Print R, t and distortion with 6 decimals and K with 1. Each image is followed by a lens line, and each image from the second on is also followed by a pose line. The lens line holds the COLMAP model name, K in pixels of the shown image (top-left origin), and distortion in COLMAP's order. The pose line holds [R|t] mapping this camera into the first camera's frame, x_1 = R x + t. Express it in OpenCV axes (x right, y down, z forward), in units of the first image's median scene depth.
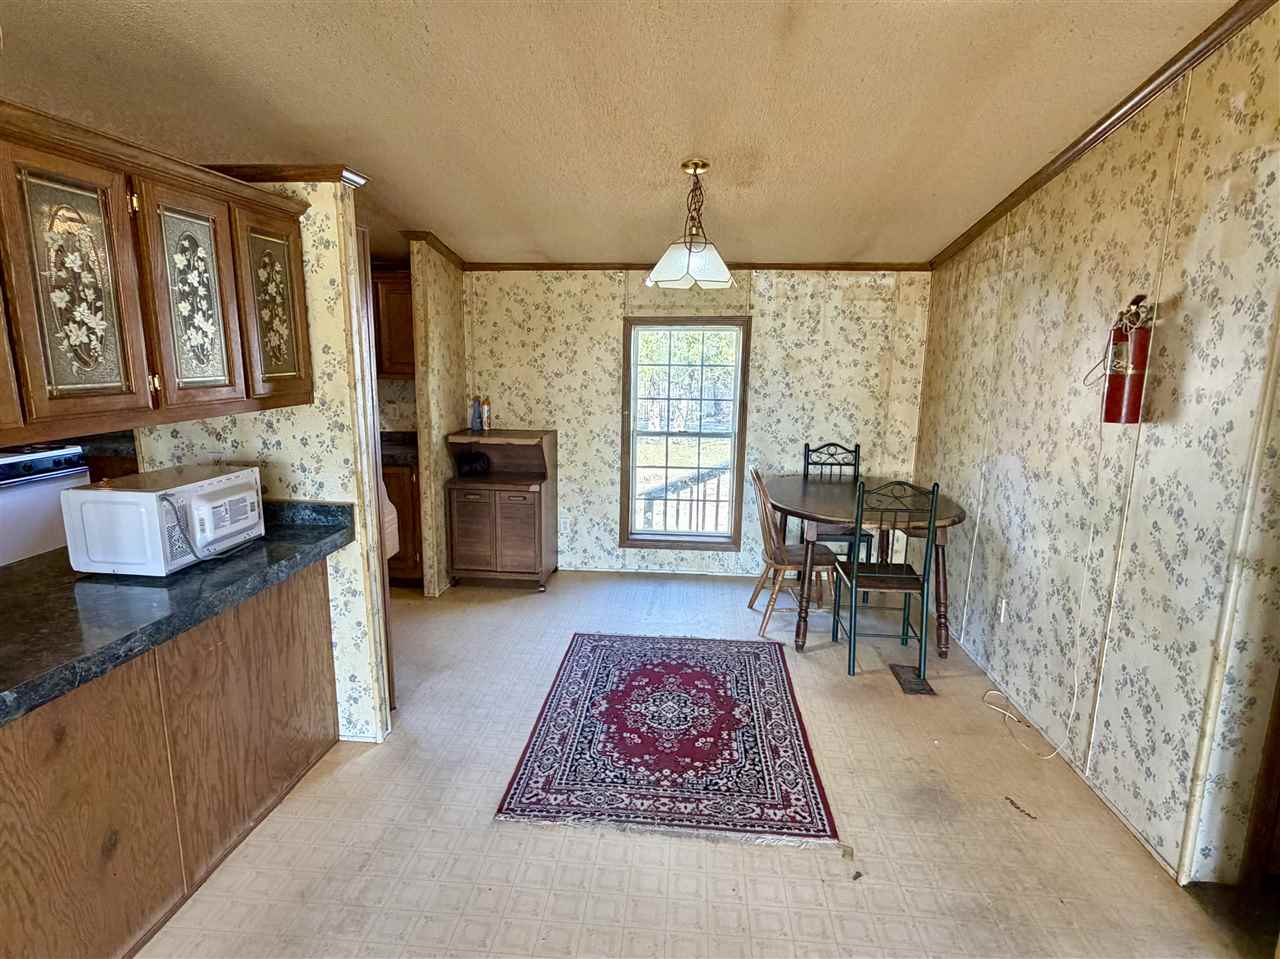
lens RADIAL K [[682.3, 0, 637.4], [0, 682.3, 483.4], [0, 0, 1]] dist [-0.001825, 0.001028]
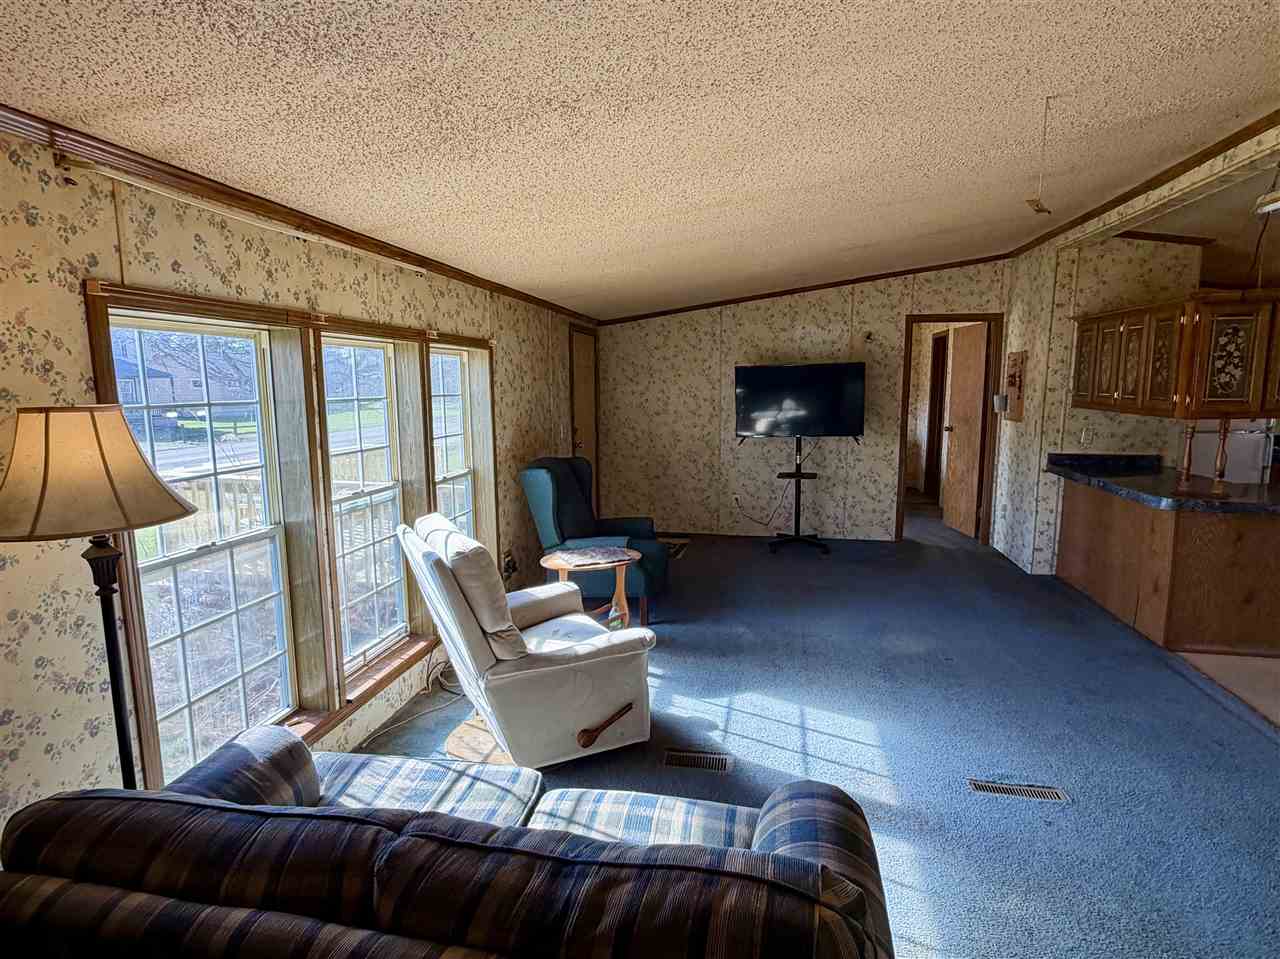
lens RADIAL K [[682.3, 0, 640.8], [0, 682.3, 487.9], [0, 0, 1]] dist [-0.001825, 0.001028]
pose [[-0.102218, 0.139372, -0.984950, 1.053321], [-0.177438, 0.971703, 0.155912, 0.115866], [0.978809, 0.190705, -0.074596, -0.574874]]
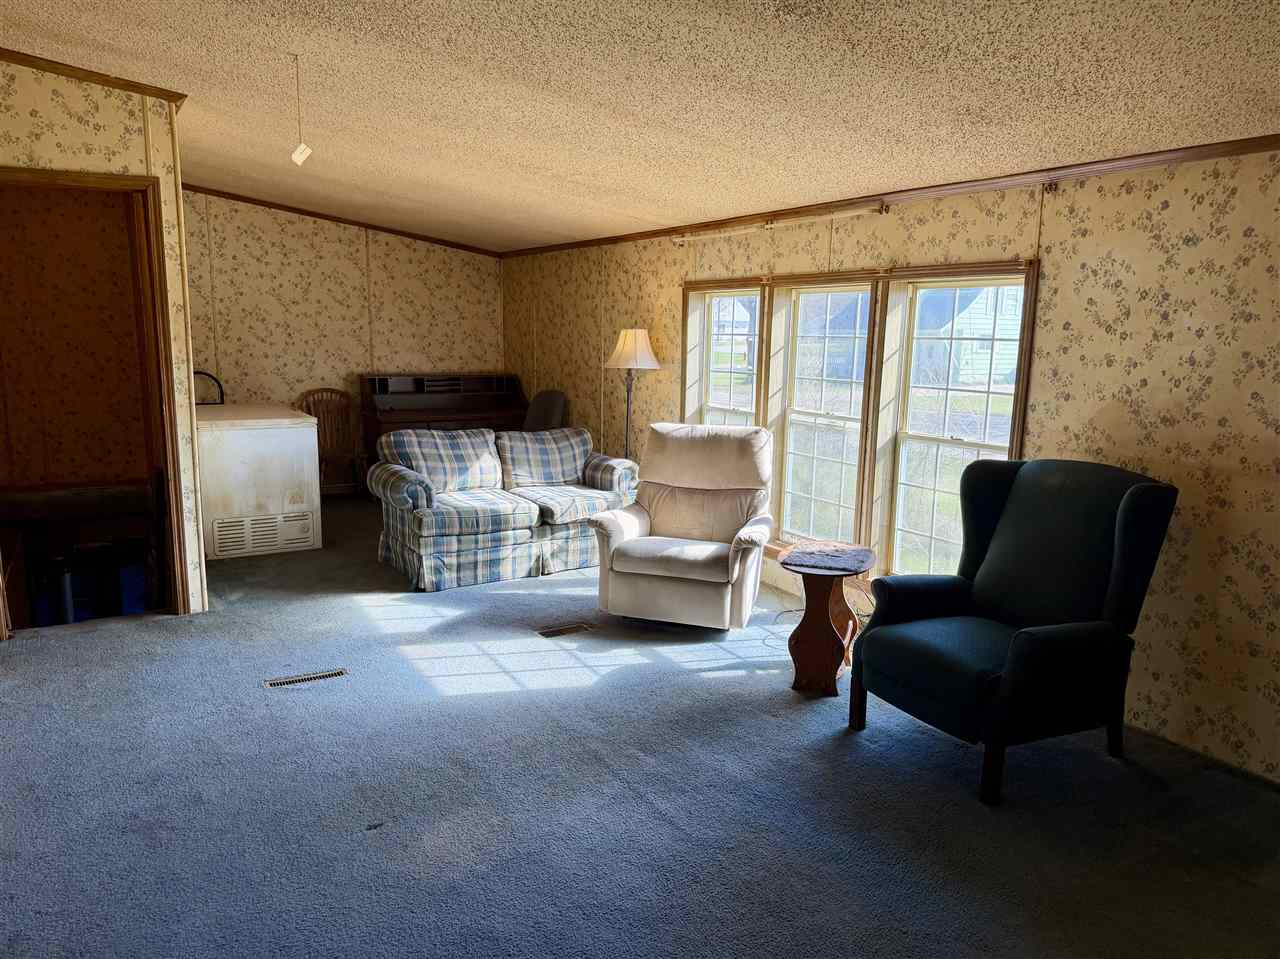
lens RADIAL K [[901.5, 0, 645.2], [0, 901.5, 489.9], [0, 0, 1]] dist [0.026736, -0.013182]
pose [[-0.594906, -0.163522, 0.786986, -1.386776], [0.121844, 0.949428, 0.289380, -0.053779], [-0.794507, 0.268043, -0.544896, 0.262030]]
